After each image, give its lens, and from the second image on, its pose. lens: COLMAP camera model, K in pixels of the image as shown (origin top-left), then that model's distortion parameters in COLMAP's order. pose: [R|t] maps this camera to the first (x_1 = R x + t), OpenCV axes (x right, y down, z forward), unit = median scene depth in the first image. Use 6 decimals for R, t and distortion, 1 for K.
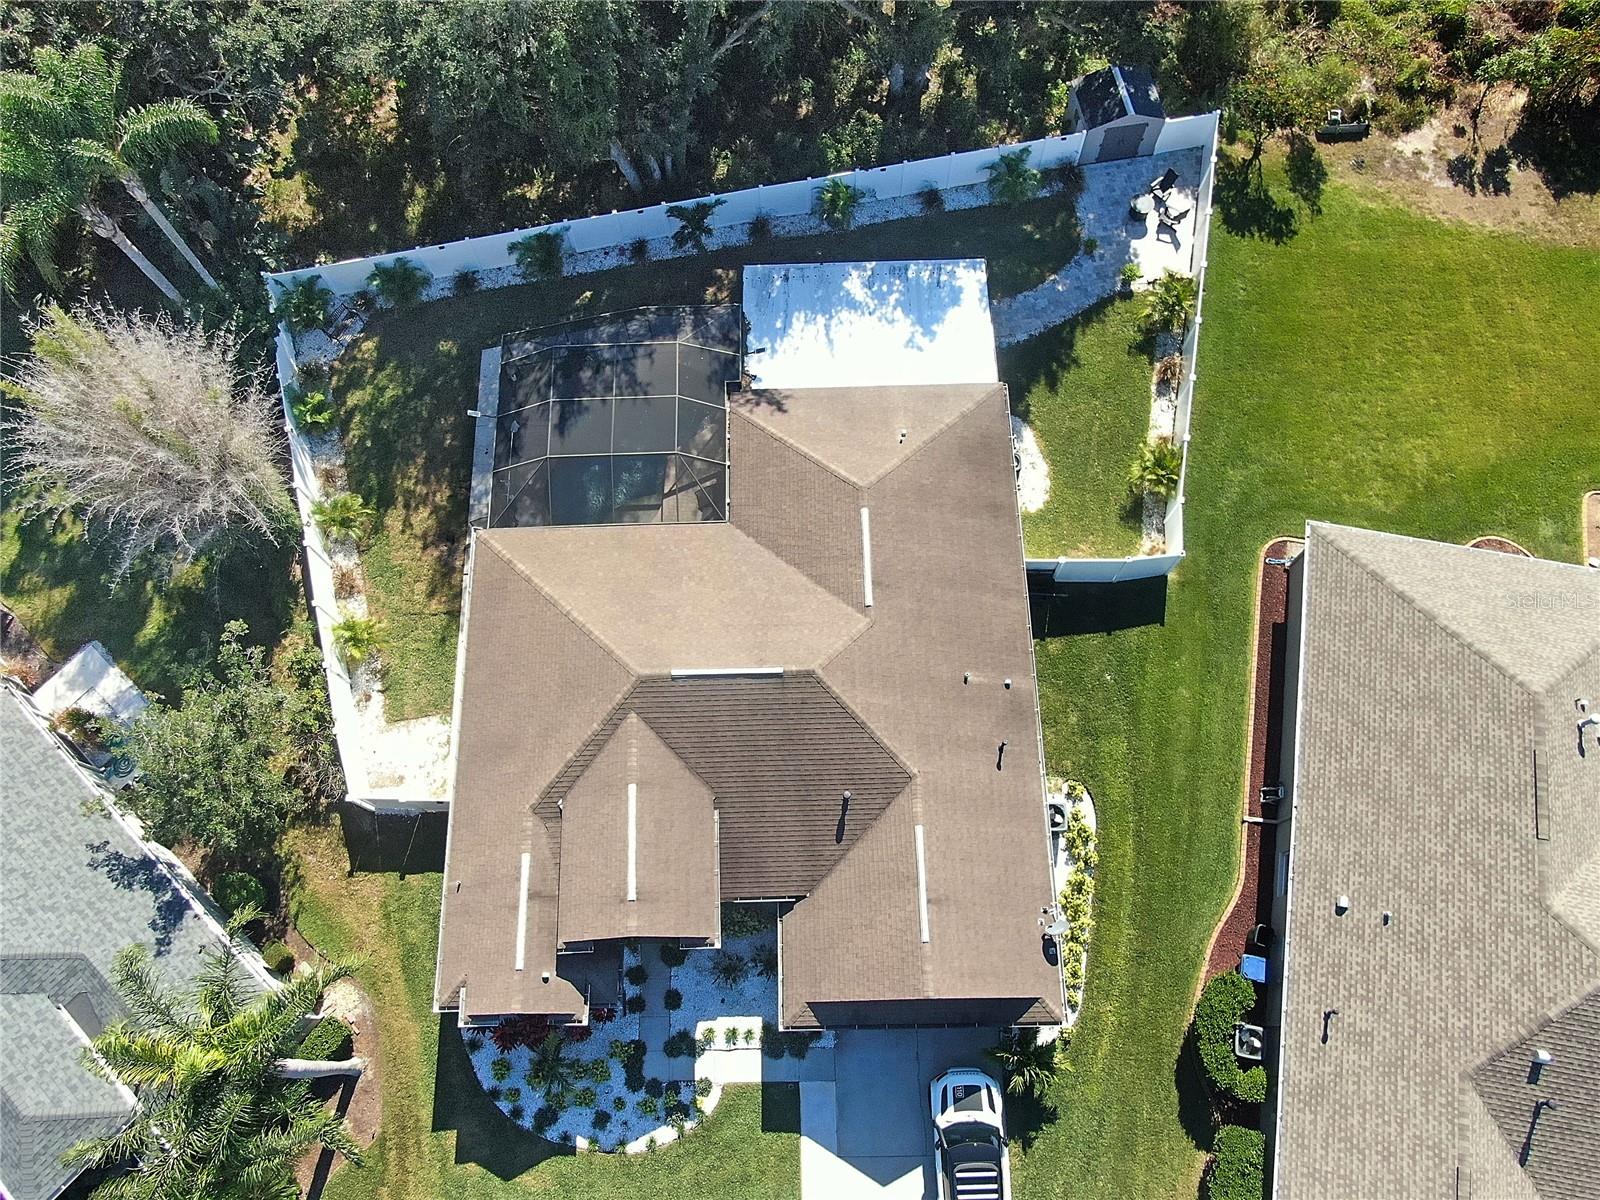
lens RADIAL K [[1139.9, 0, 803.4], [0, 1139.9, 609.1], [0, 0, 1]] dist [-0.004236, -0.005346]
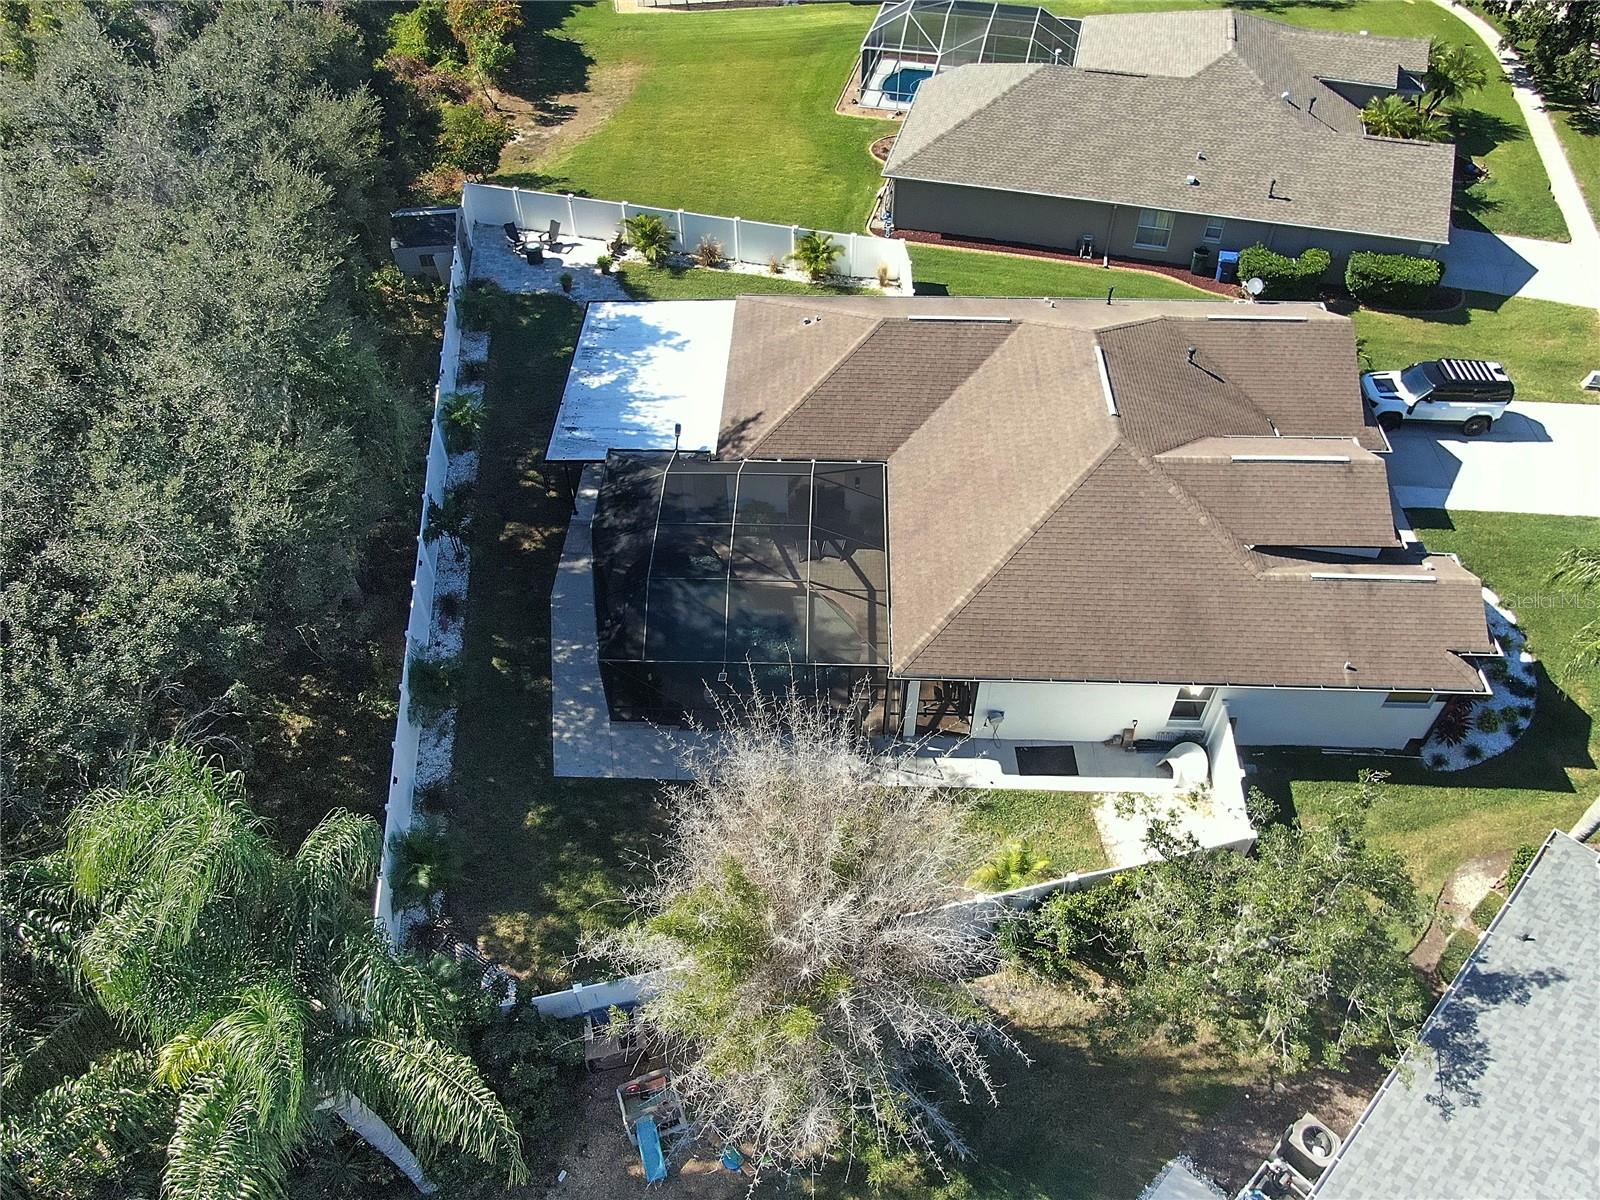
lens RADIAL K [[1139.9, 0, 804.9], [0, 1139.9, 610.0], [0, 0, 1]] dist [-0.004236, -0.005346]
pose [[0.056639, -0.734245, 0.676517, -0.813587], [0.939347, 0.268766, 0.213057, -0.314281], [-0.338260, 0.623417, 0.704934, 0.469008]]
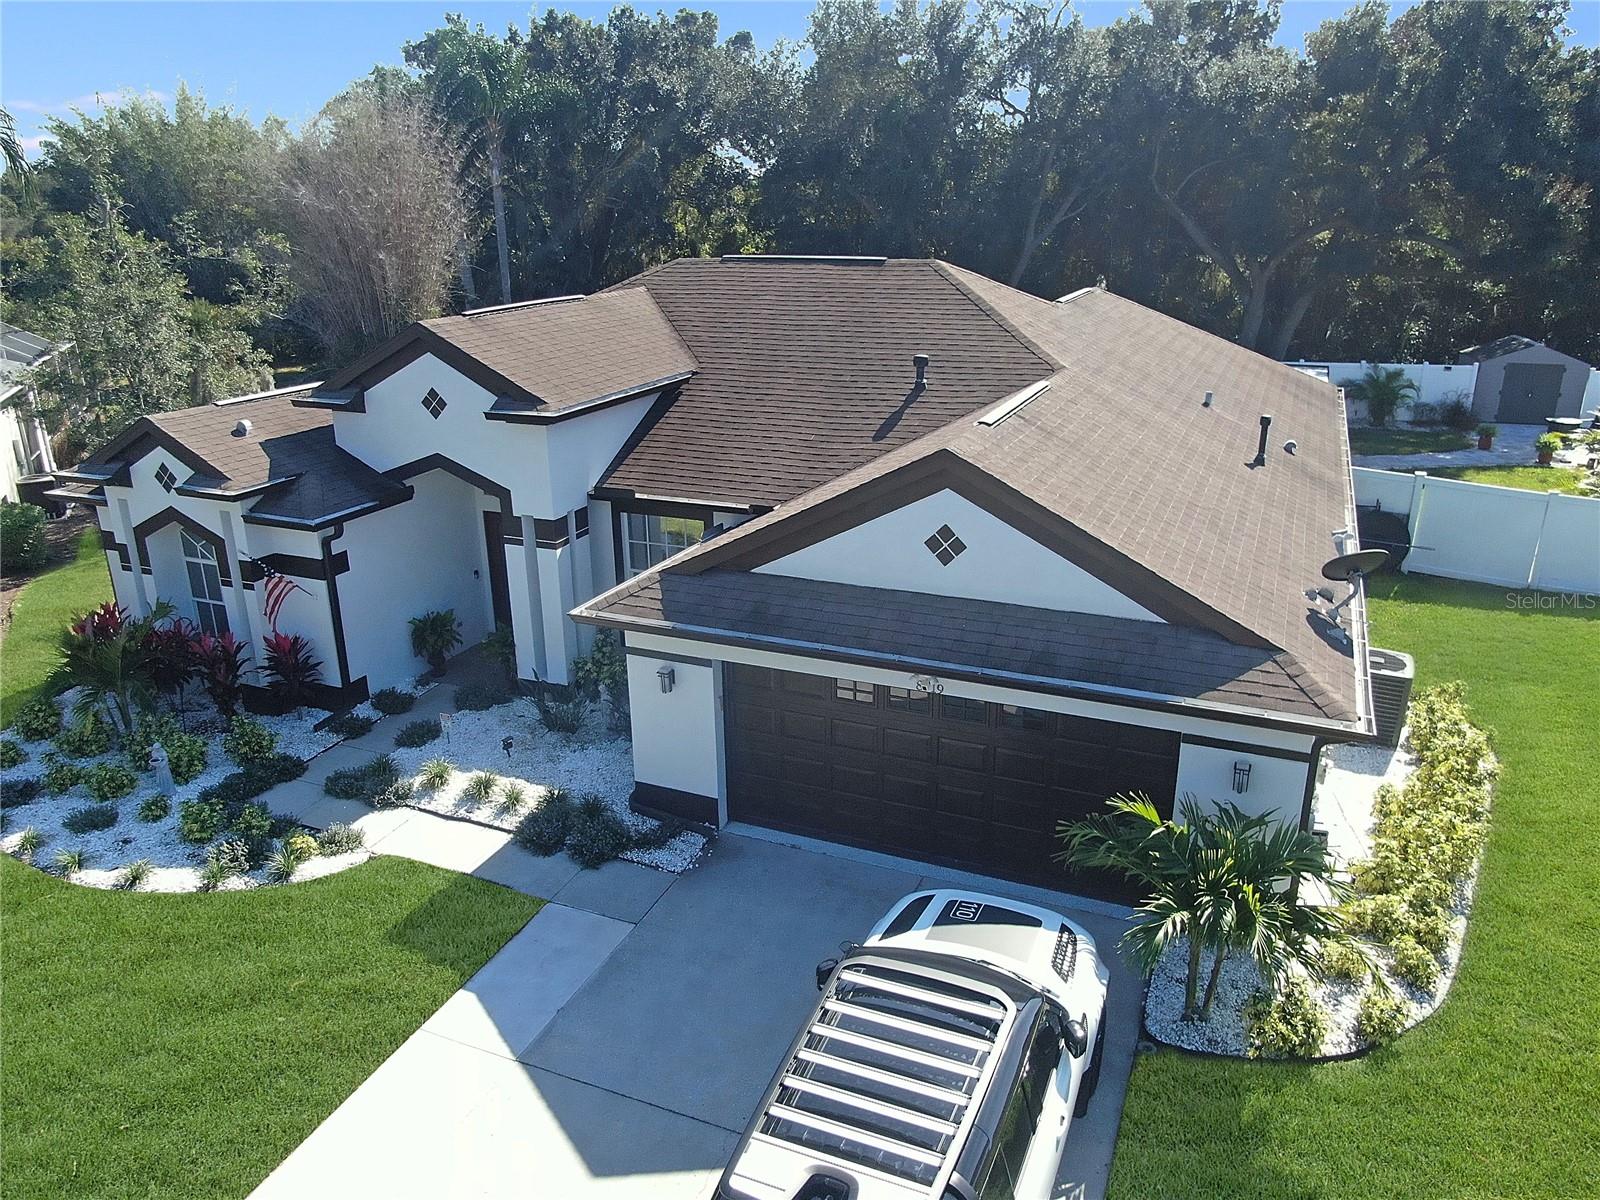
lens RADIAL K [[1139.9, 0, 806.2], [0, 1139.9, 600.4], [0, 0, 1]] dist [-0.004236, -0.005346]
pose [[0.911543, 0.126915, -0.391130, 0.190481], [-0.382494, 0.610882, -0.693197, 0.553537], [0.150957, 0.781483, 0.605389, 0.694805]]
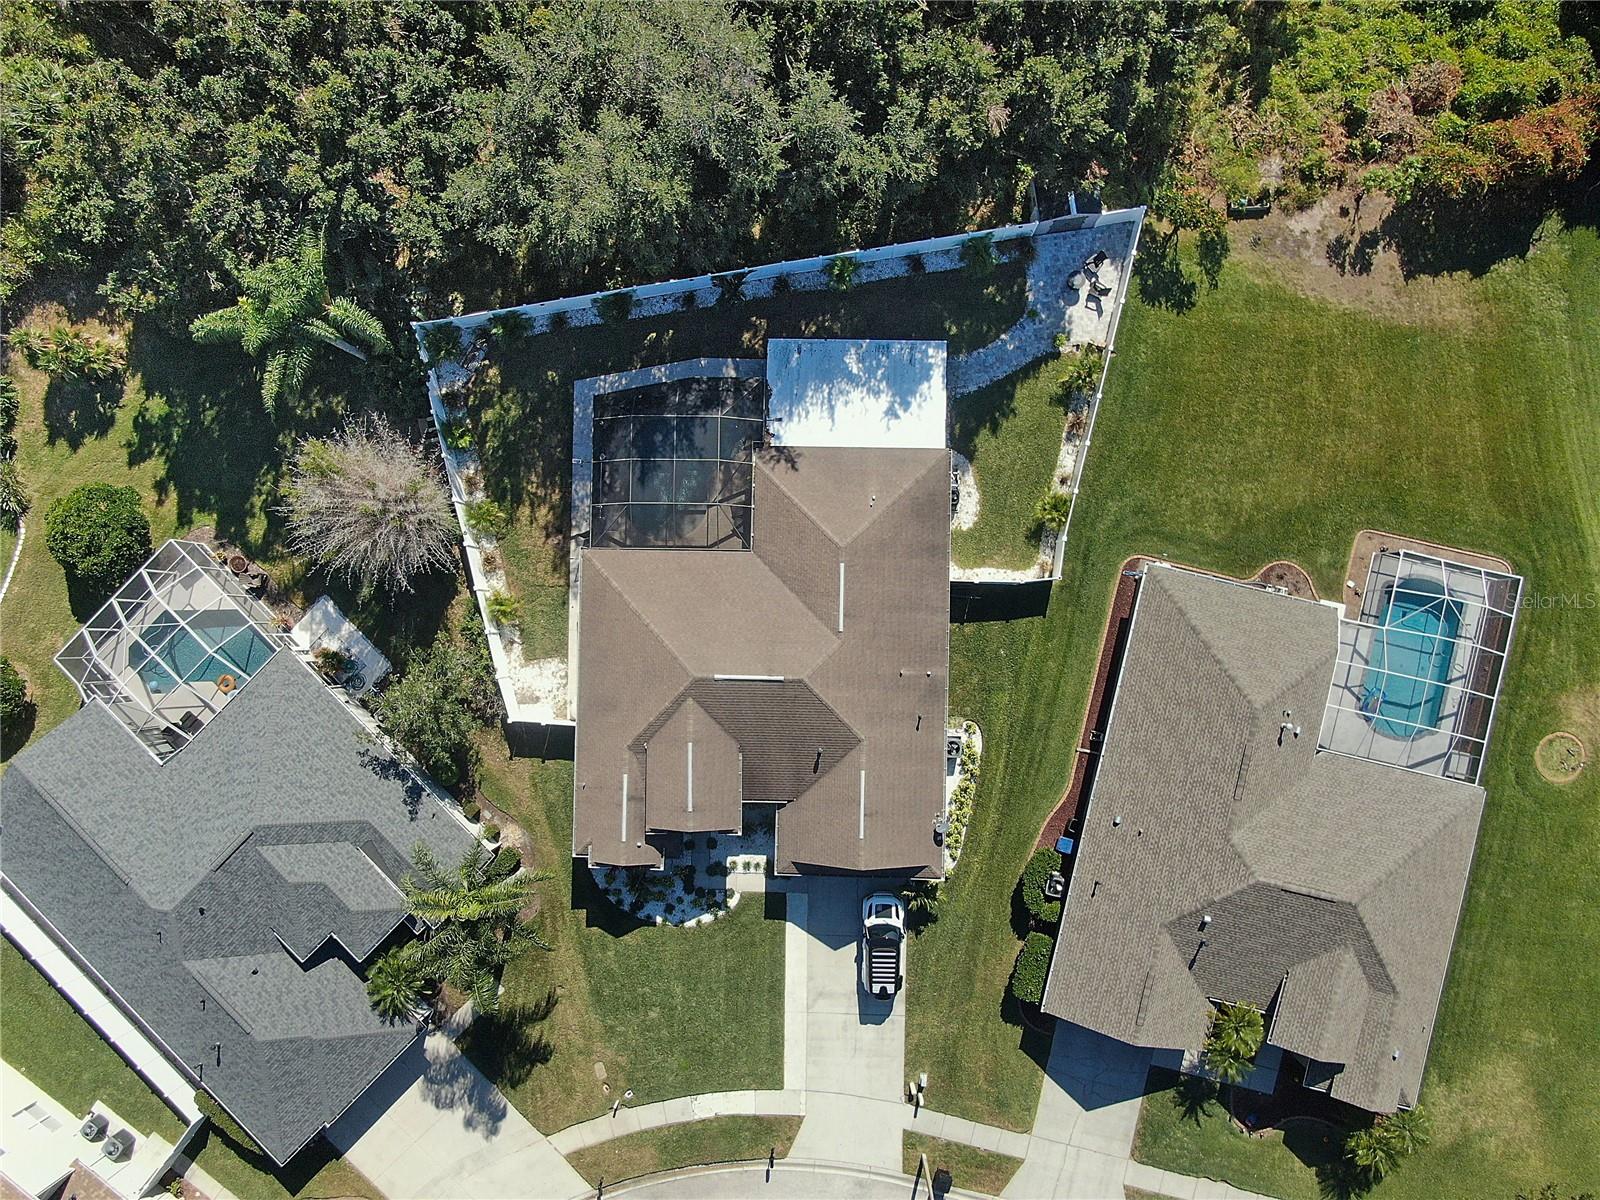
lens RADIAL K [[1139.9, 0, 806.1], [0, 1139.9, 604.2], [0, 0, 1]] dist [-0.004236, -0.005346]
pose [[0.999019, 0.043187, -0.009768, 0.022449], [-0.037754, 0.946098, 0.321672, -0.512345], [0.023134, -0.320988, 0.946801, -0.441648]]
